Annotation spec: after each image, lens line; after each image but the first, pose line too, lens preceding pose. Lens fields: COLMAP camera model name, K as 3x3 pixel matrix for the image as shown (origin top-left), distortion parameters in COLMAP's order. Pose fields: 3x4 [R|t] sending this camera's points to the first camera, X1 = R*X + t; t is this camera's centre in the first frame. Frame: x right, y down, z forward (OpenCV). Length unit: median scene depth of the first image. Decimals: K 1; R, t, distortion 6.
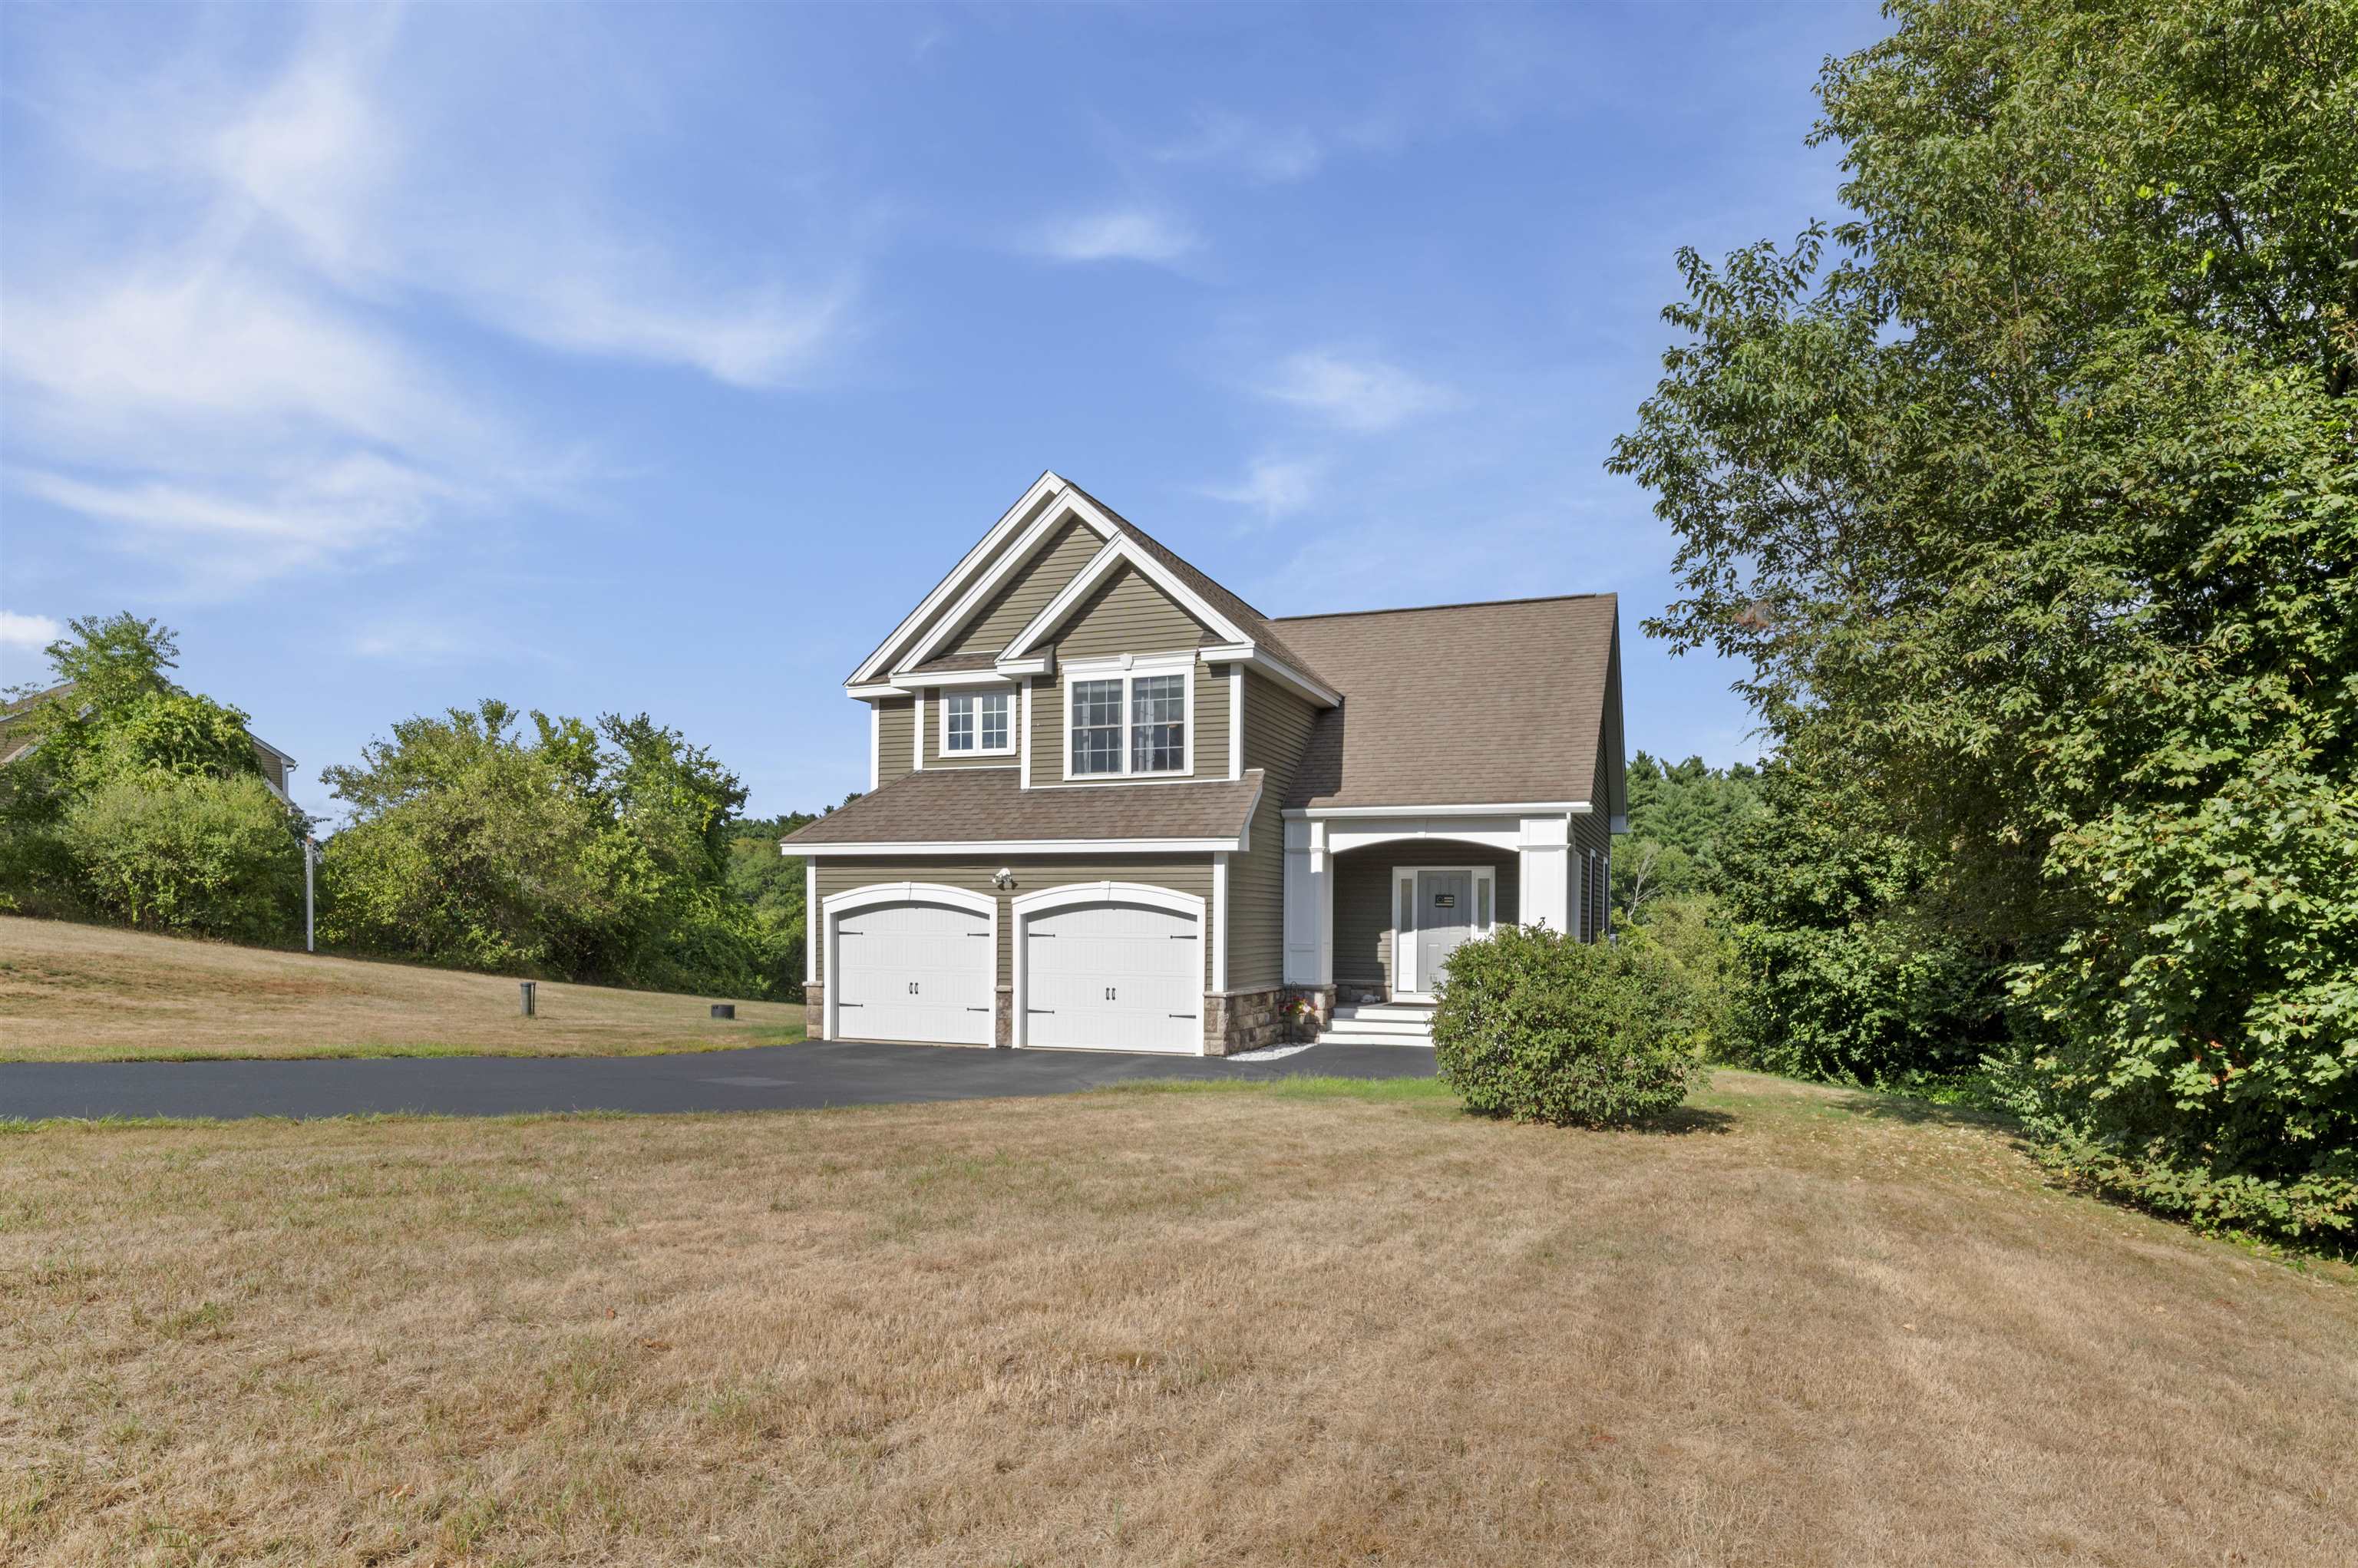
lens RADIAL K [[1364.7, 0, 1185.7], [0, 1364.7, 954.6], [0, 0, 1]] dist [-0.003149, -0.000279]
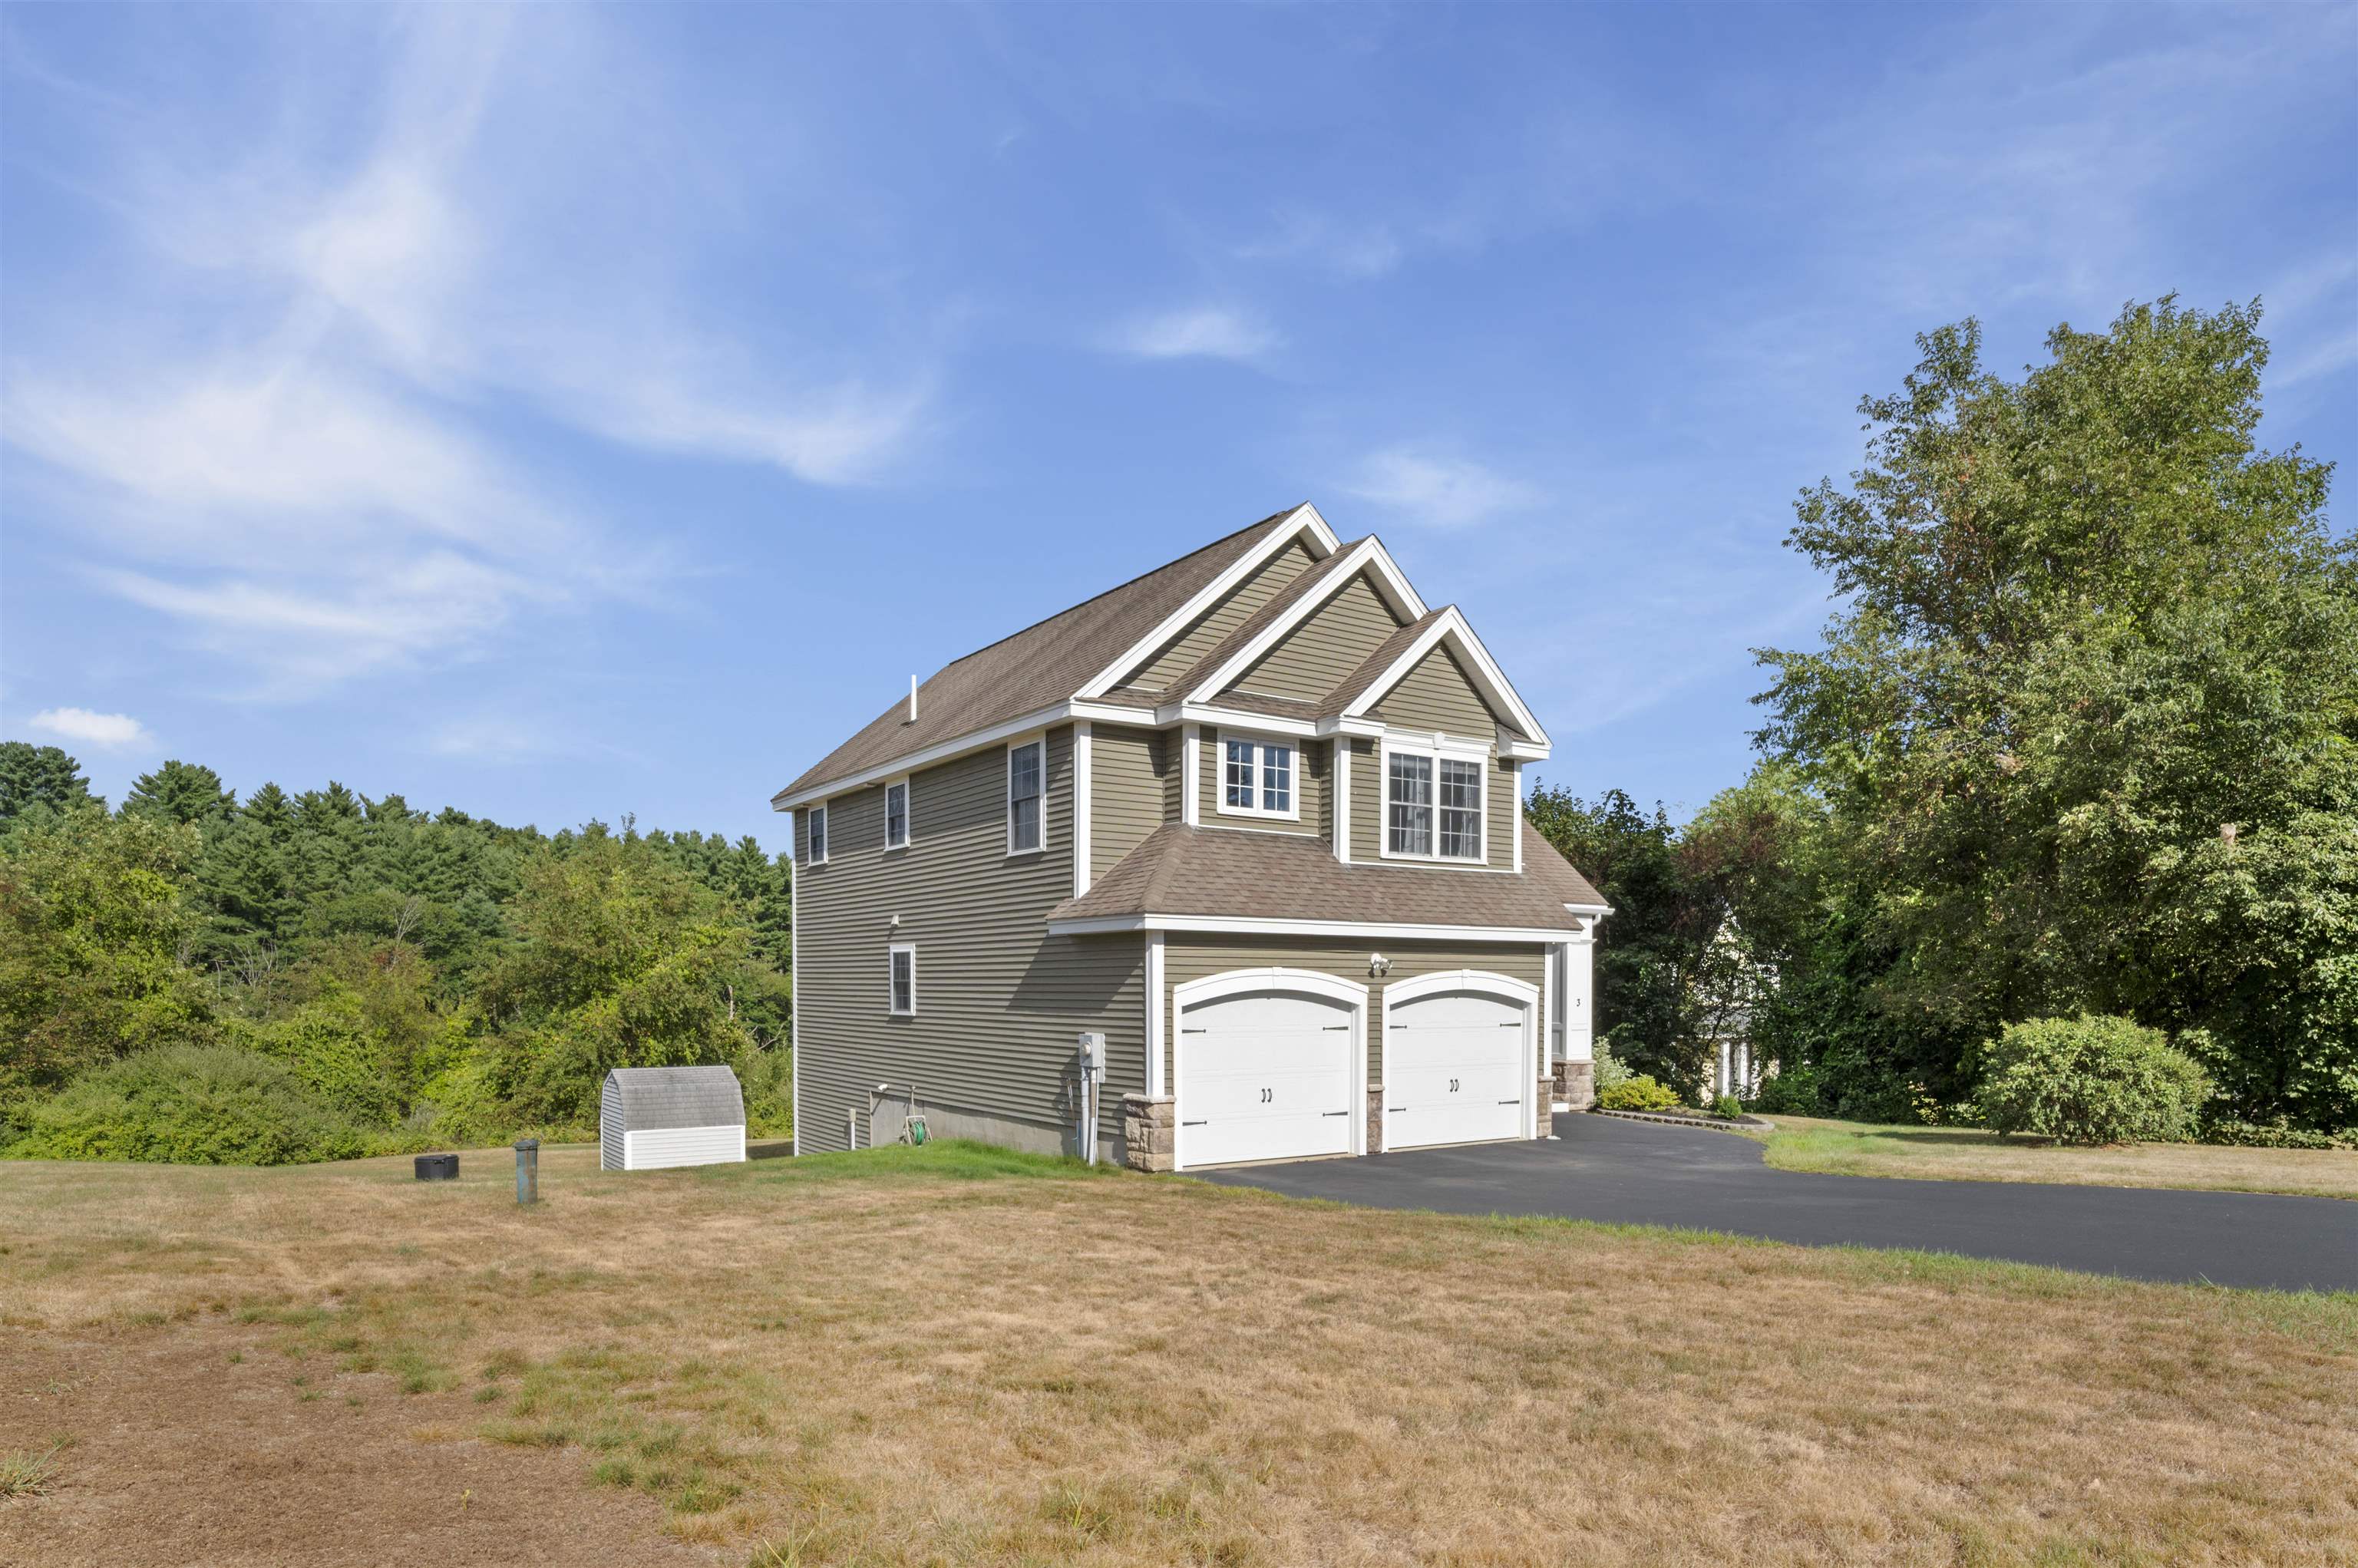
lens RADIAL K [[1371.7, 0, 1183.3], [0, 1371.7, 1031.2], [0, 0, 1]] dist [-0.003405, -0.000748]
pose [[0.575893, -0.034372, 0.816802, -0.907461], [0.020334, 0.999409, 0.027720, -0.038368], [-0.817272, 0.000645, 0.576251, 0.564803]]
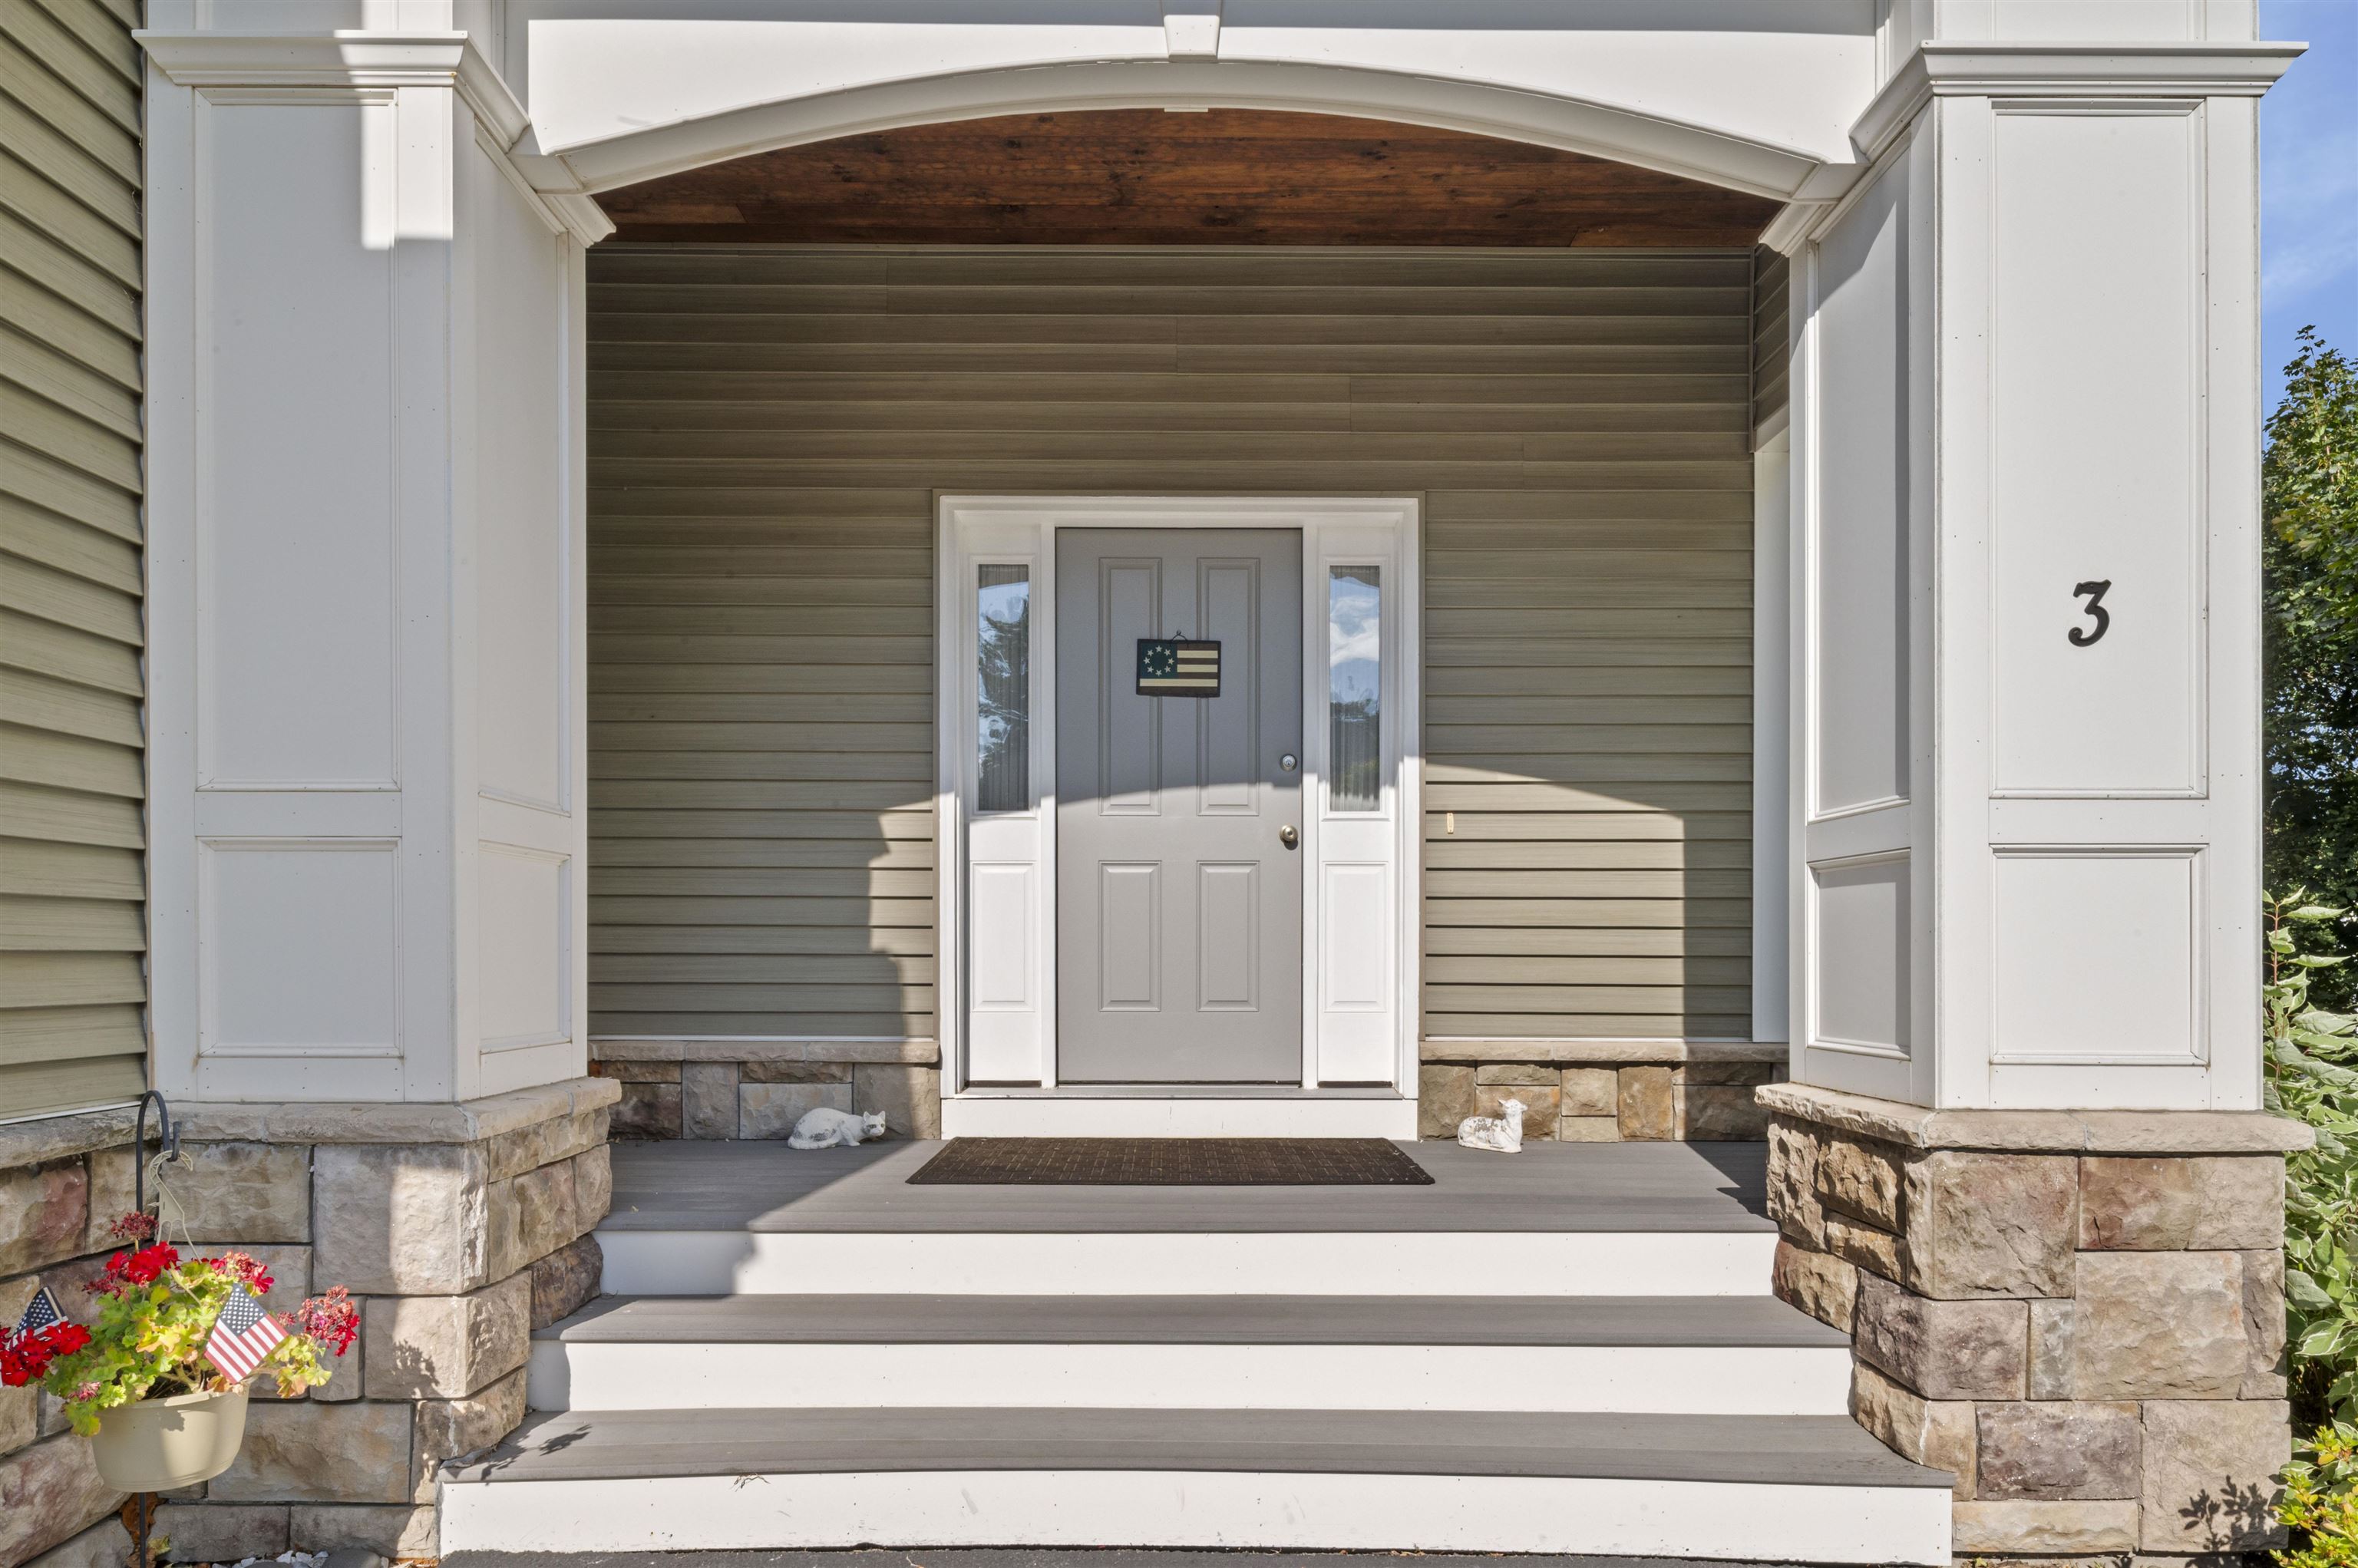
lens RADIAL K [[1364.7, 0, 1185.7], [0, 1364.7, 954.6], [0, 0, 1]] dist [-0.003149, -0.000279]
pose [[0.926673, -0.008148, 0.375779, 0.118368], [0.015576, 0.999739, -0.016735, 0.011319], [-0.375544, 0.021361, 0.926558, 0.875013]]
